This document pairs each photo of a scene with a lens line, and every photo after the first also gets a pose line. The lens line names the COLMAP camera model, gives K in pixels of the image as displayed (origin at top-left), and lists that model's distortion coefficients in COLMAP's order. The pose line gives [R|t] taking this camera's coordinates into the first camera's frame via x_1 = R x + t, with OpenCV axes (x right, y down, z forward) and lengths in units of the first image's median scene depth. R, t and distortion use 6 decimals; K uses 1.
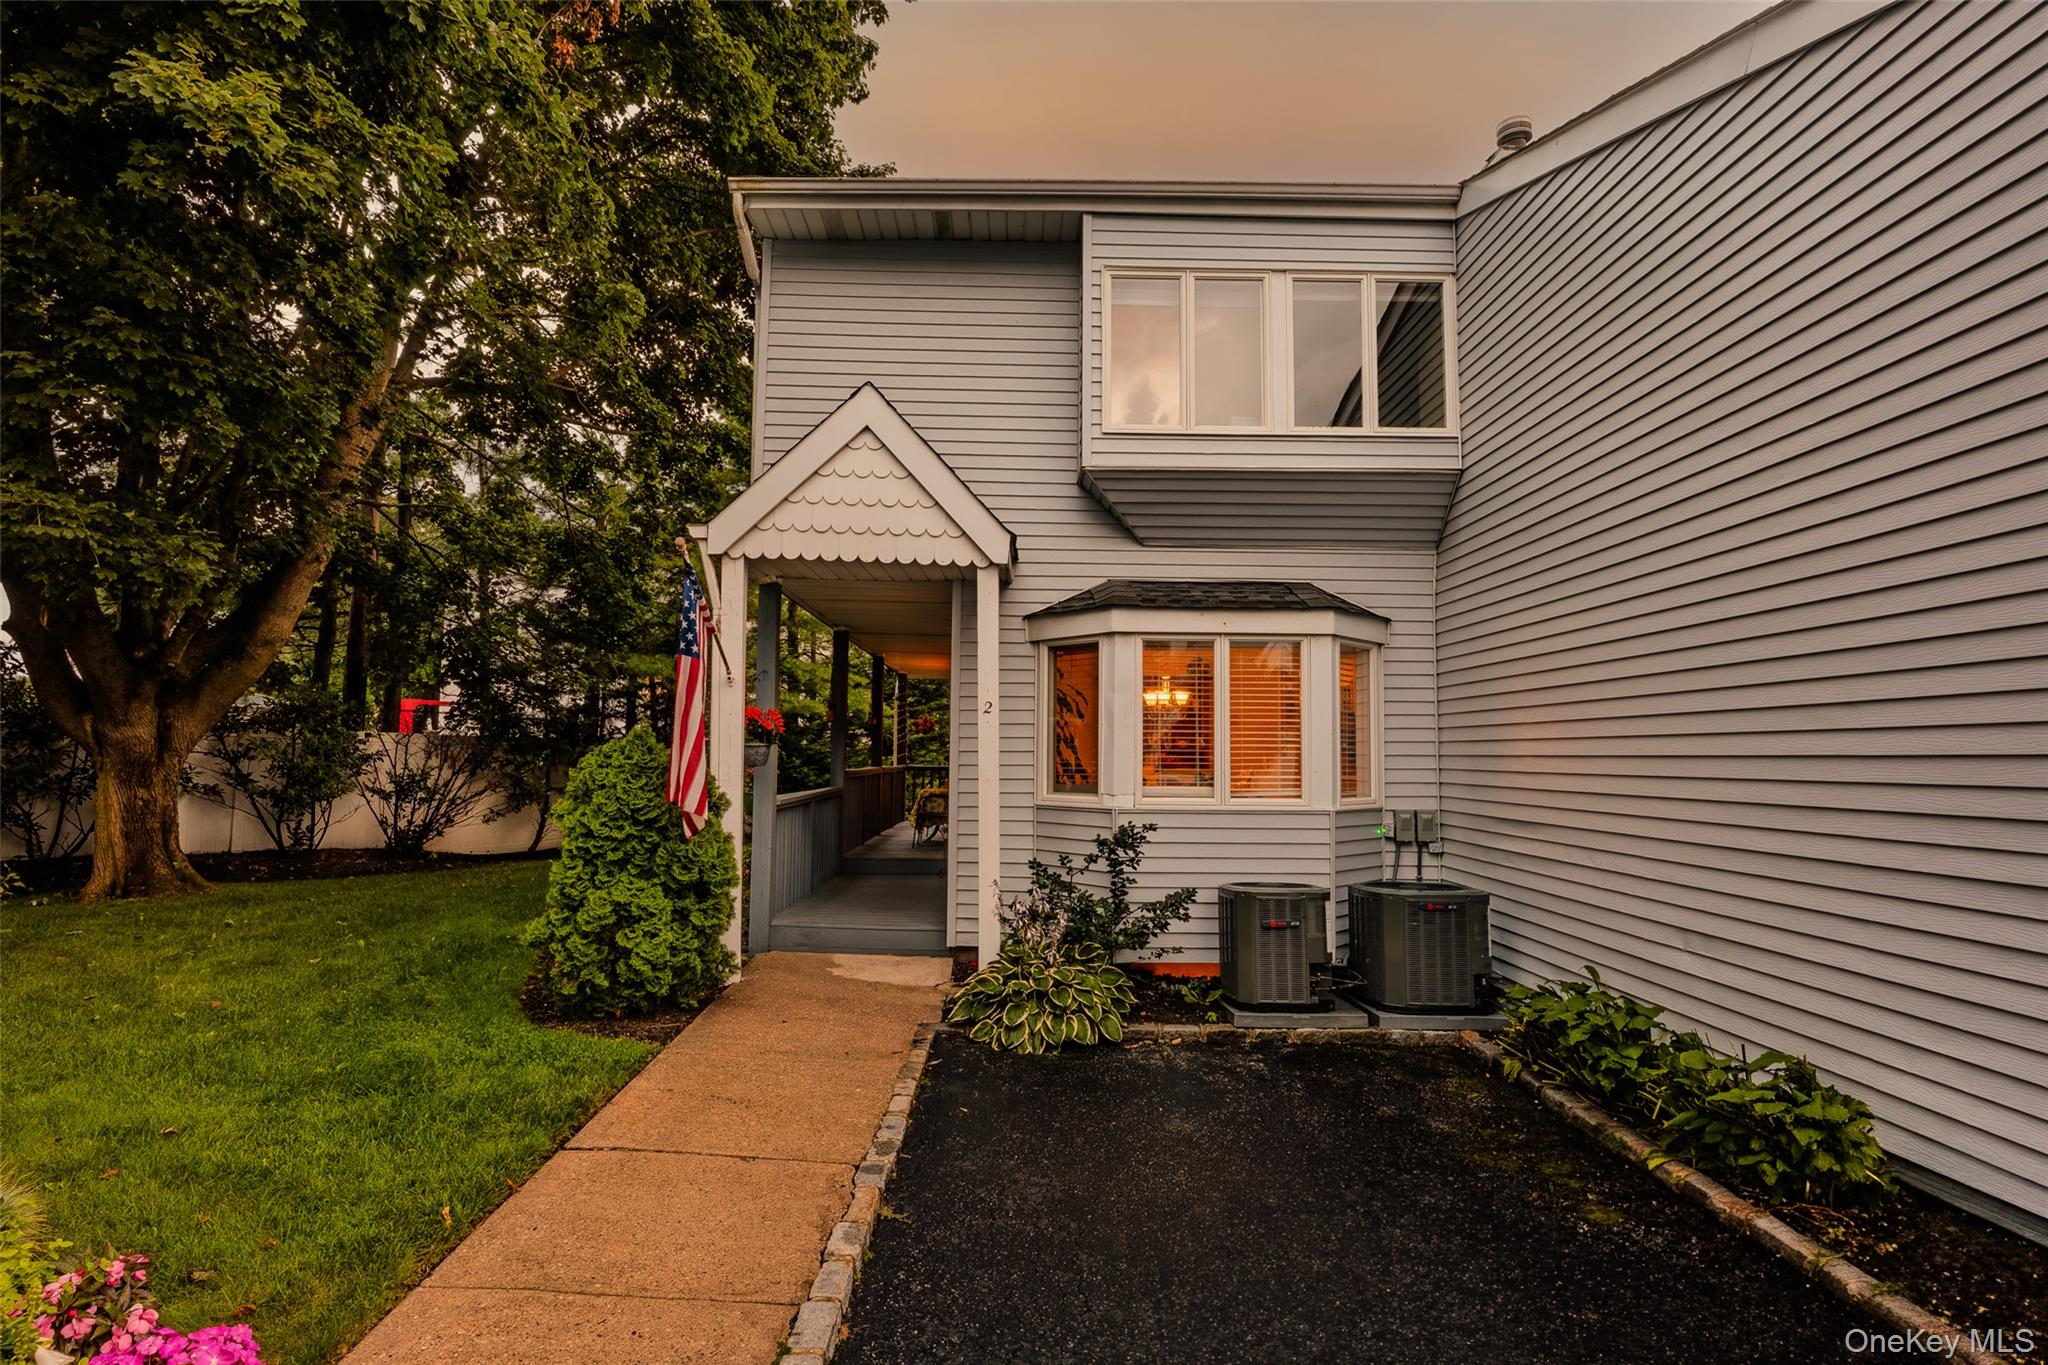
lens RADIAL K [[1047.5, 0, 1021.9], [0, 1047.5, 674.5], [0, 0, 1]] dist [-0.001081, -0.000037]
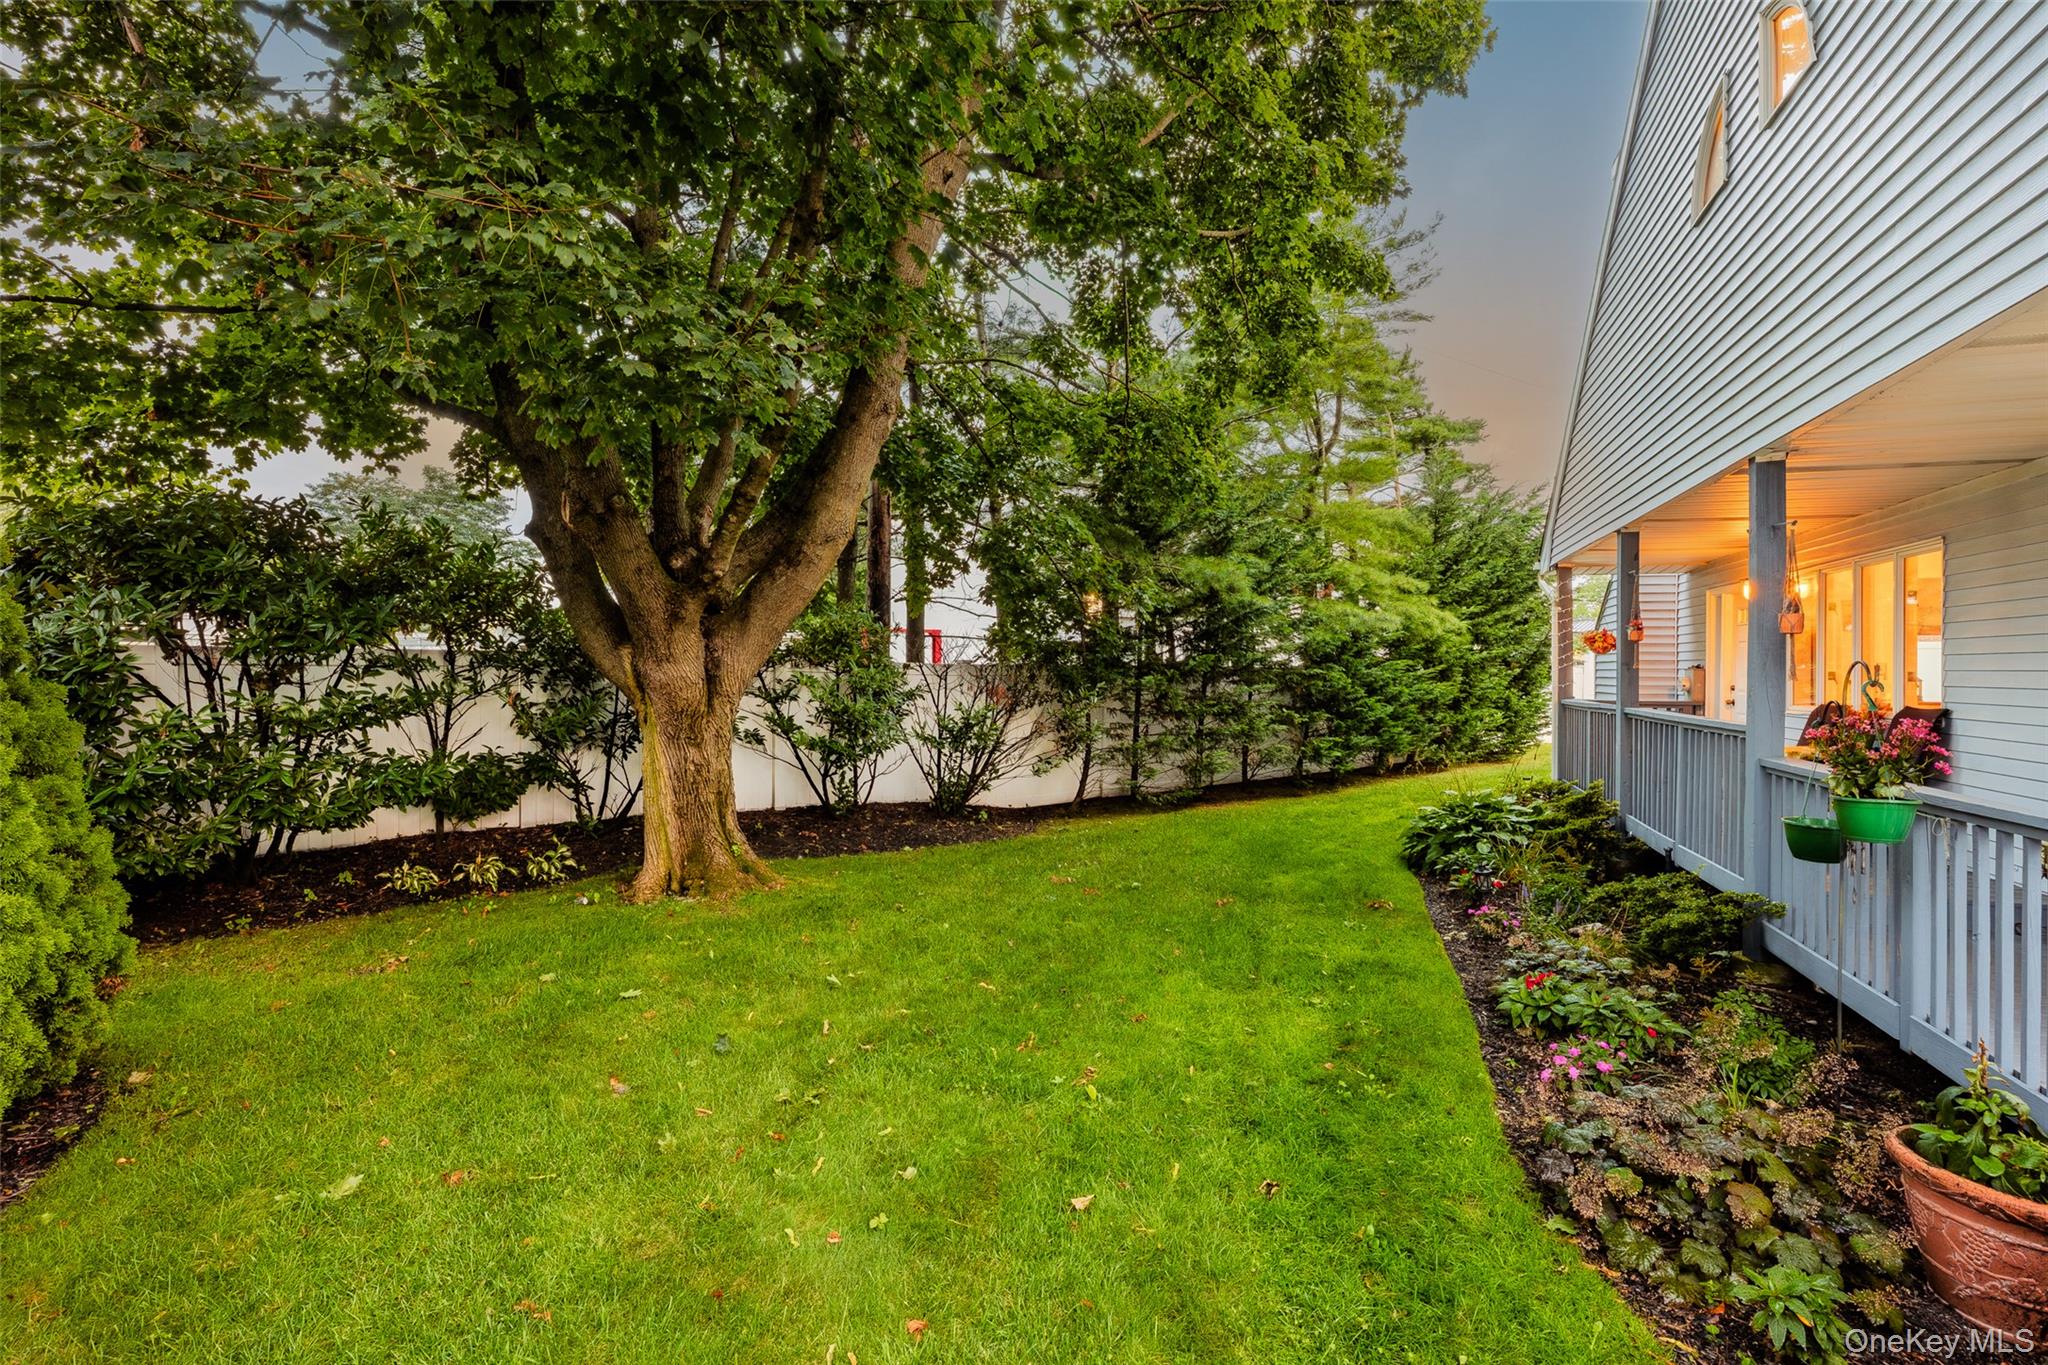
lens RADIAL K [[987.9, 0, 1024.0], [0, 987.9, 682.5], [0, 0, 1]] dist [-0.000679, 0.000048]
pose [[0.940549, -0.006003, -0.339606, -0.343688], [0.034792, 0.996287, 0.078747, 0.015370], [0.337872, -0.085881, 0.937266, 0.385705]]
